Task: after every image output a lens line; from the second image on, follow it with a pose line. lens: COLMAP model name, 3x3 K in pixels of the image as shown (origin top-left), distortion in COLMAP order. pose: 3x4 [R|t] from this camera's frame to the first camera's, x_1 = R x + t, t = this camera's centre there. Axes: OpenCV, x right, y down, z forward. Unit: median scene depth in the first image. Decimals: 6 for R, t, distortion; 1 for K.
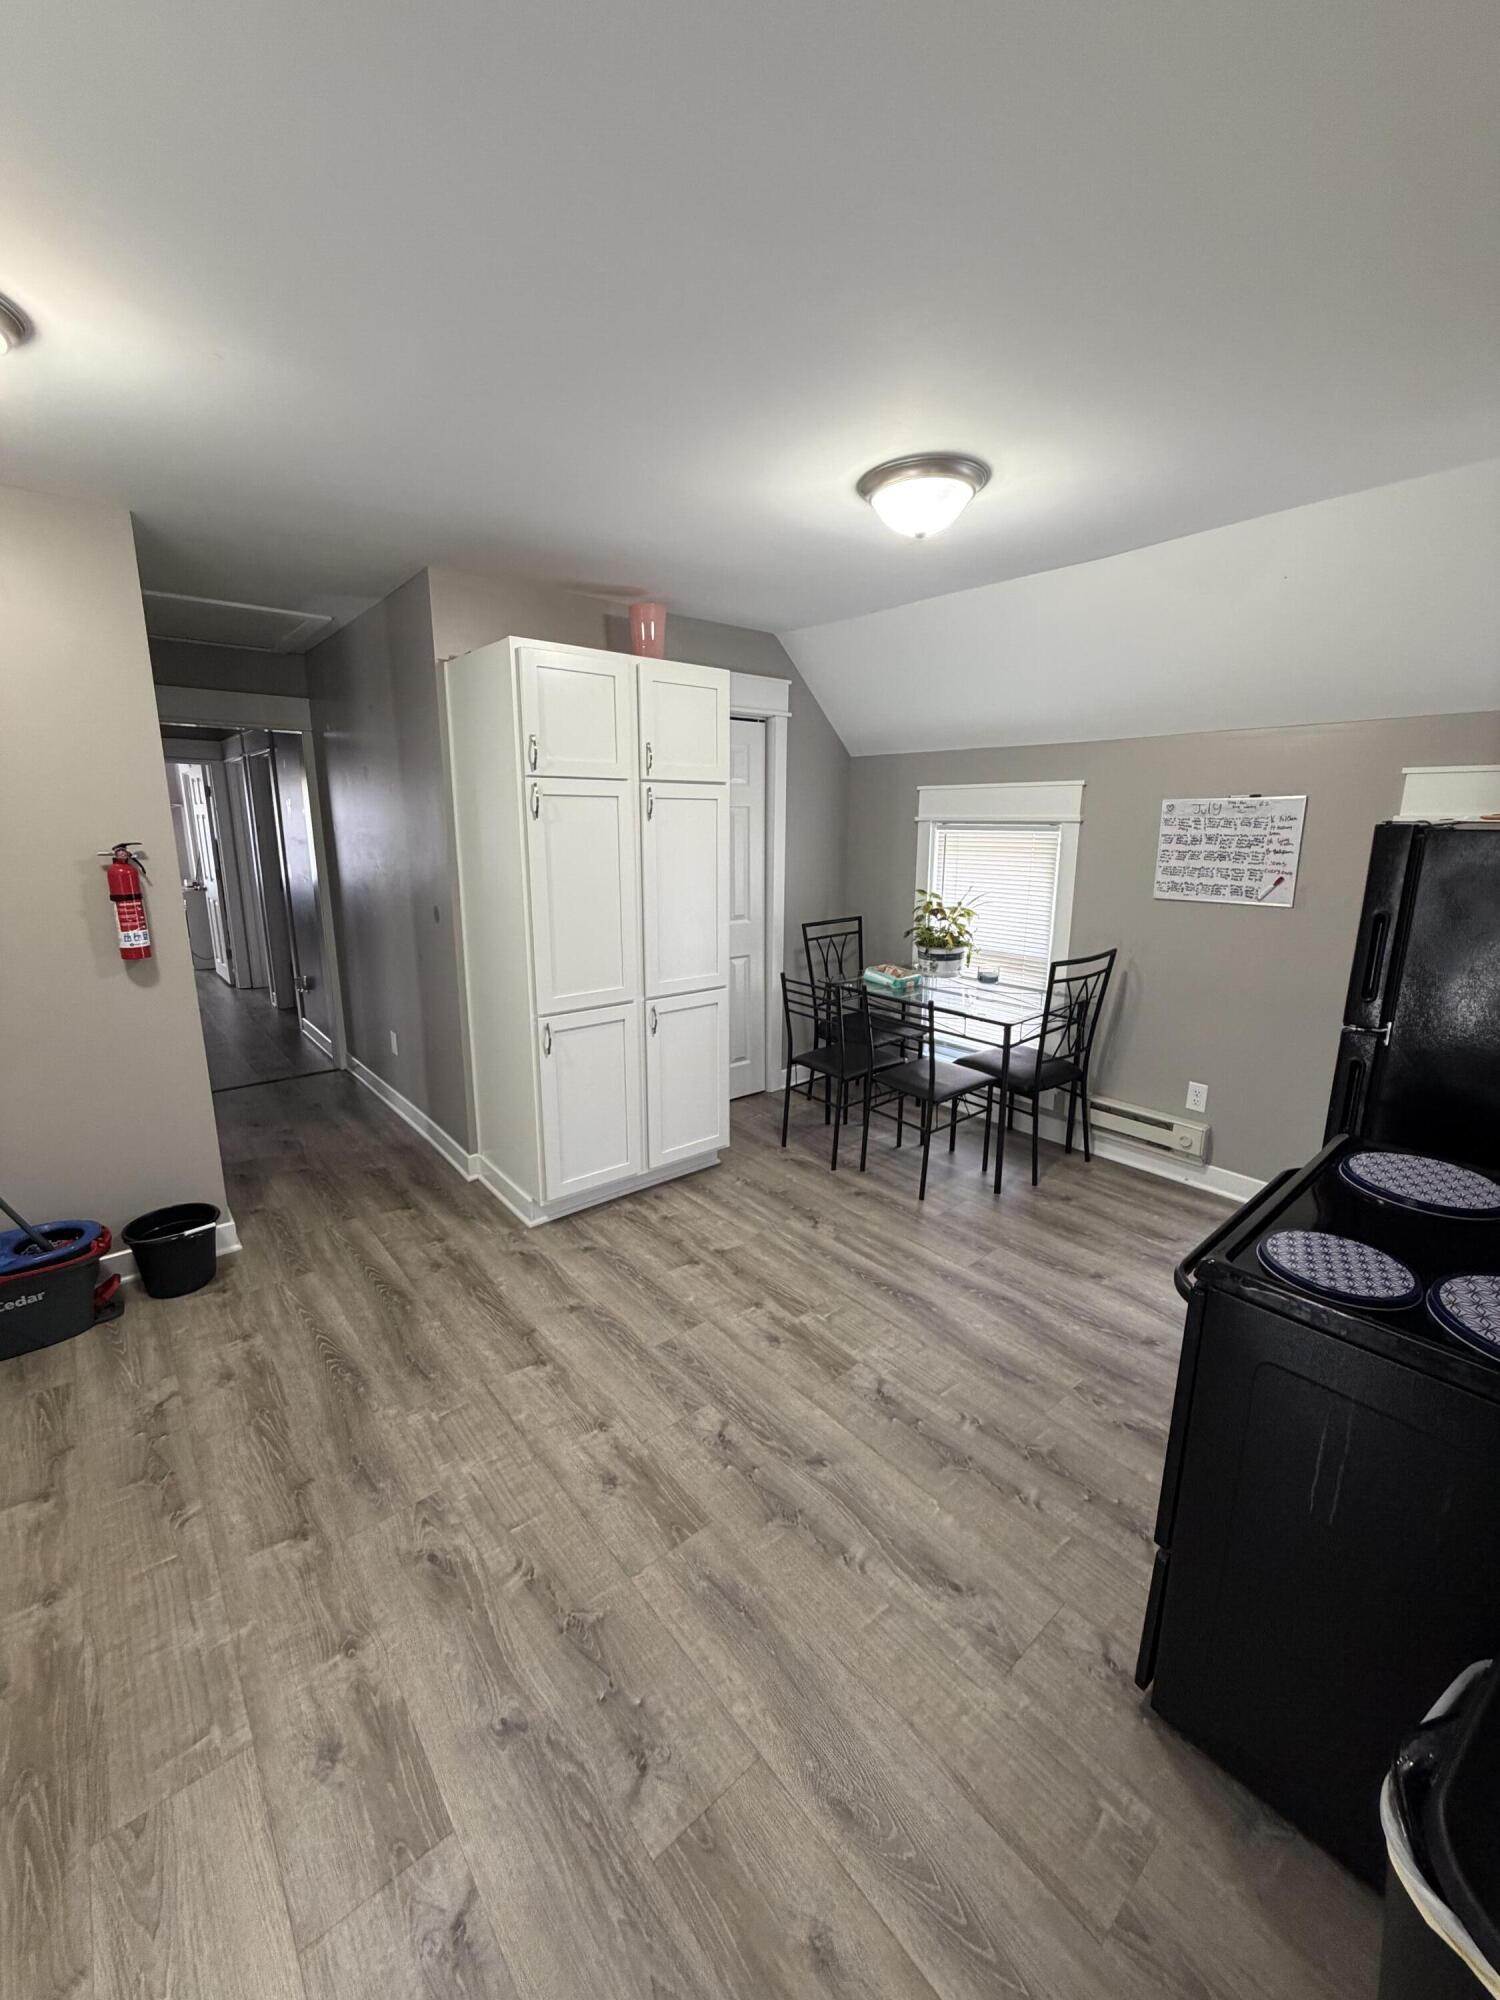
lens RADIAL K [[796.1, 0, 751.6], [0, 796.1, 991.9], [0, 0, 1]] dist [0.001508, -0.000297]
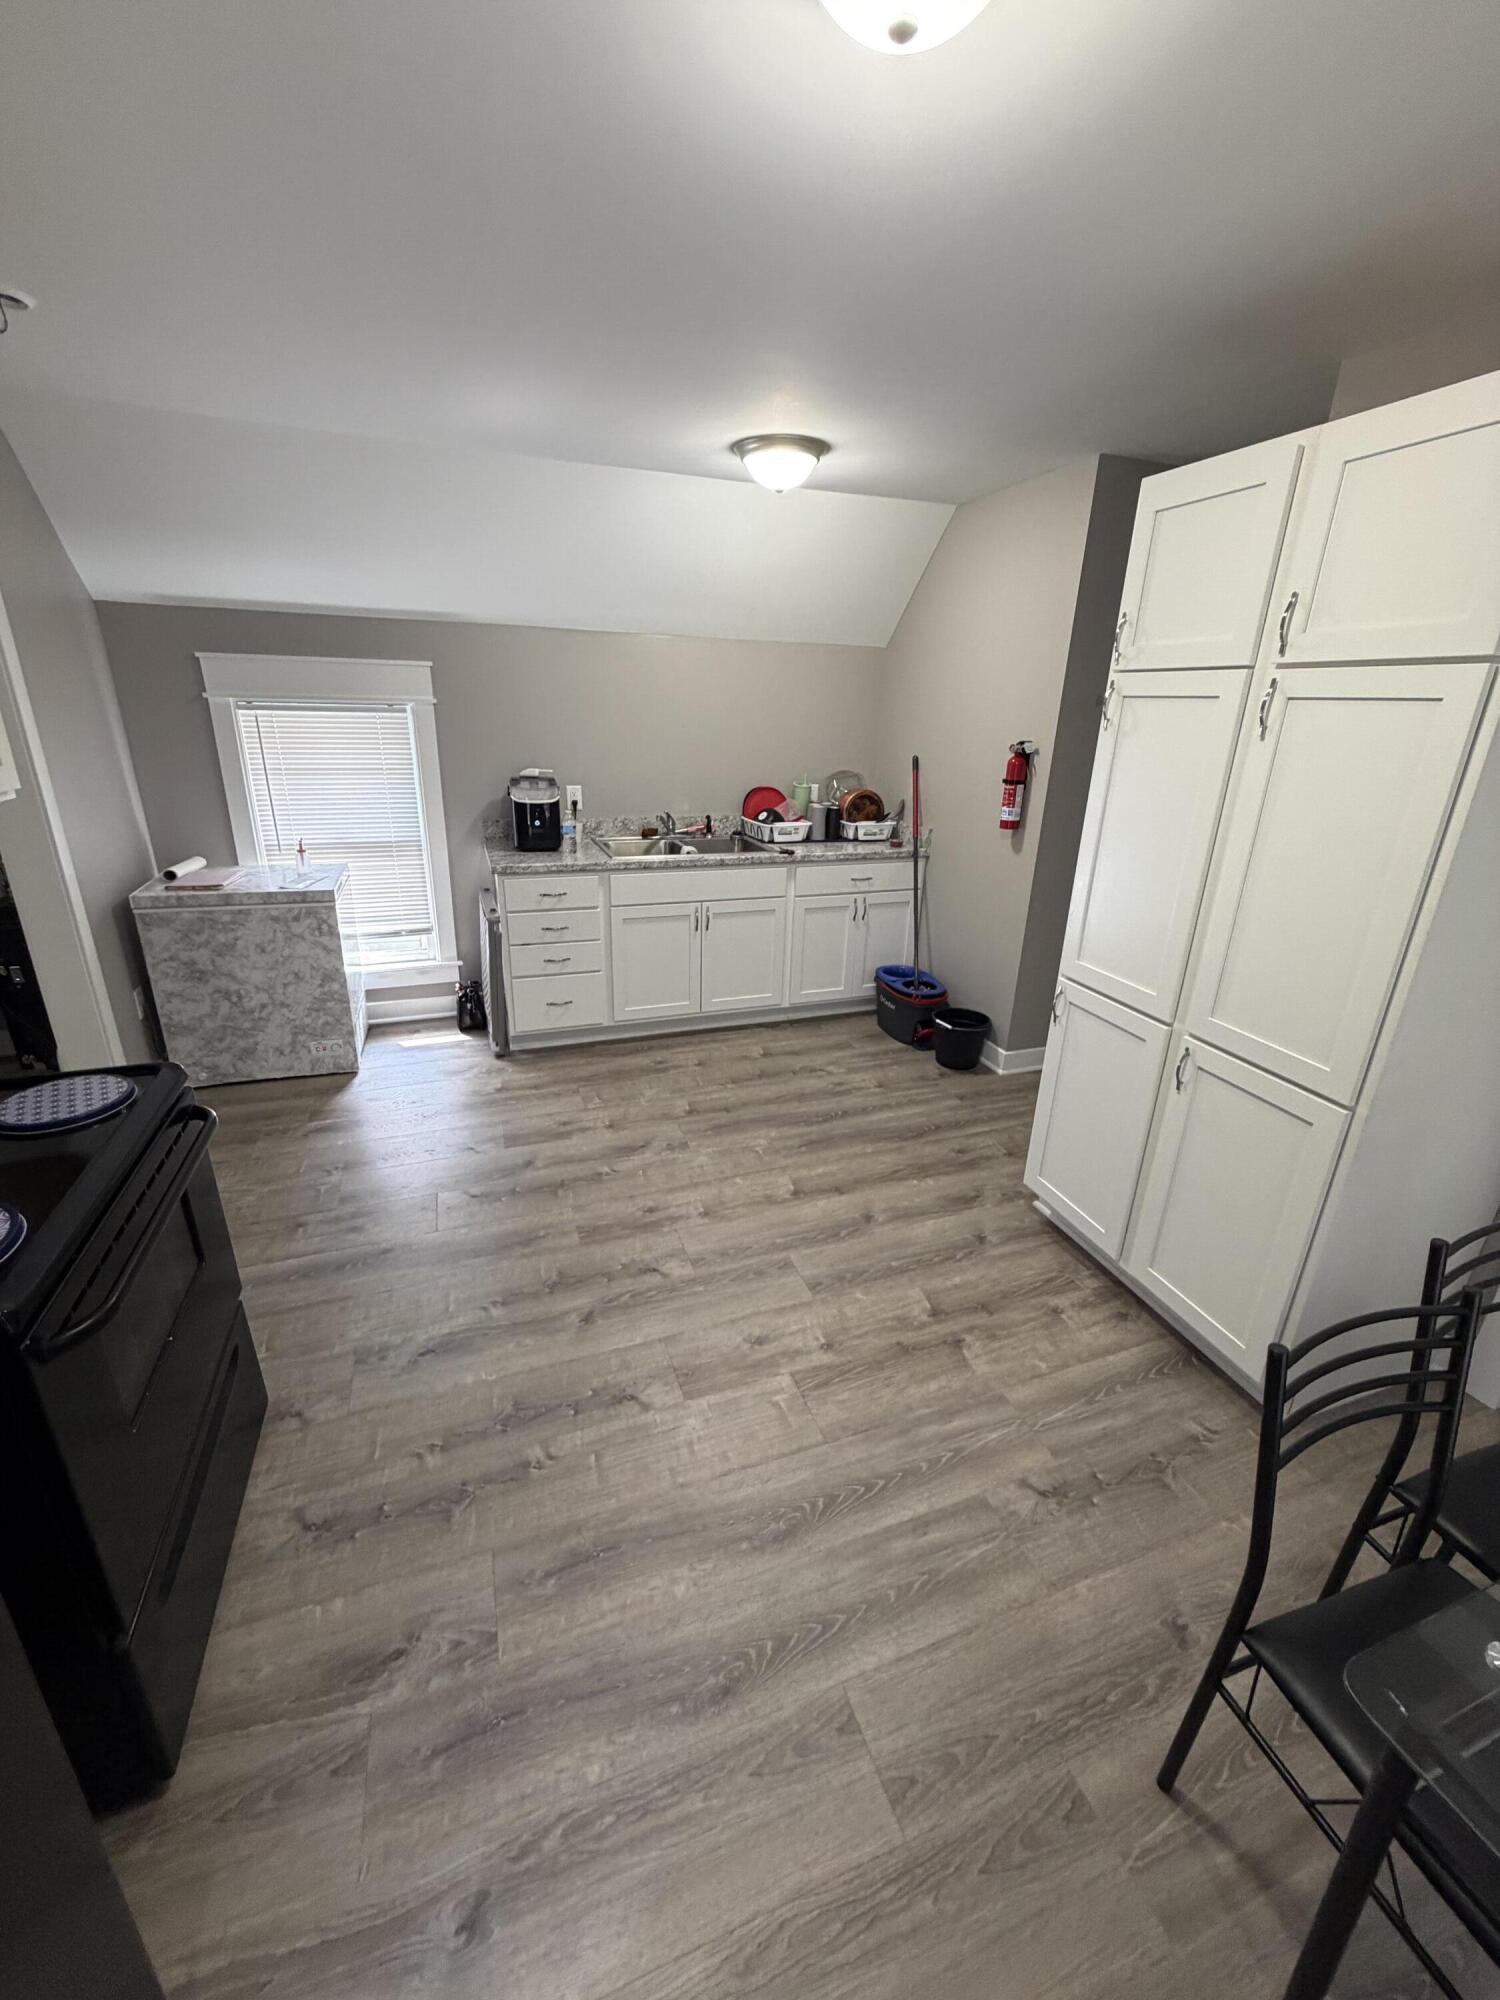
lens RADIAL K [[796.1, 0, 746.4], [0, 796.1, 991.9], [0, 0, 1]] dist [0.001508, -0.000297]
pose [[-0.351035, 0.307290, -0.884504, 0.749803], [-0.226658, 0.888639, 0.398681, -0.267633], [0.908516, 0.340431, -0.242293, 1.171574]]
